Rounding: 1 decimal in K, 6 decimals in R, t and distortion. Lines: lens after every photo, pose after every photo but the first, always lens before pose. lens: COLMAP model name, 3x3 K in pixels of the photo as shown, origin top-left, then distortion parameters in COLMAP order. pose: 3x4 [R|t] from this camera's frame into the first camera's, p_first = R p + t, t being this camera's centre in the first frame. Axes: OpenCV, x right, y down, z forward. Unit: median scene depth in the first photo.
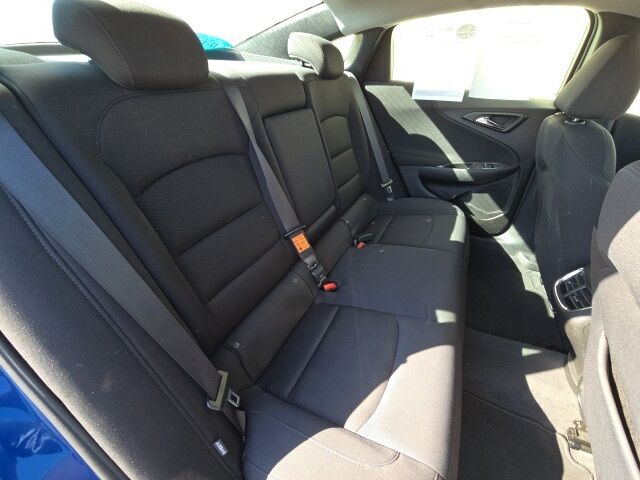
lens RADIAL K [[258.5, 0, 322.9], [0, 258.5, 240.9], [0, 0, 1]] dist [0.000554, 0.000107]
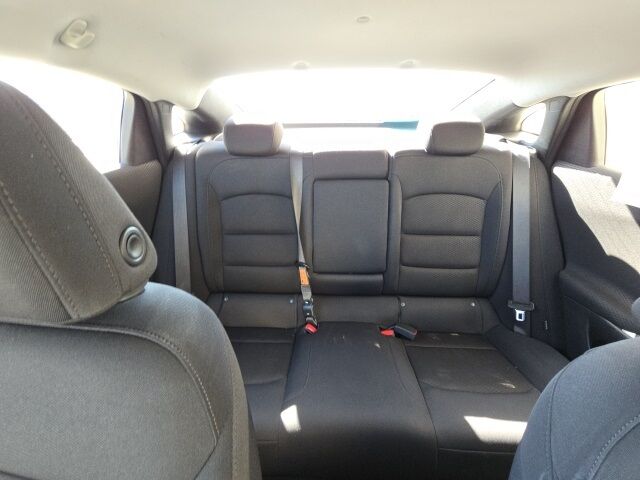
lens RADIAL K [[258.5, 0, 323.0], [0, 258.5, 244.4], [0, 0, 1]] dist [0.000554, 0.000107]
pose [[0.413428, 0.387729, -0.823859, 0.595805], [-0.486785, 0.858766, 0.159880, -0.246217], [0.769492, 0.334943, 0.543778, 0.231490]]
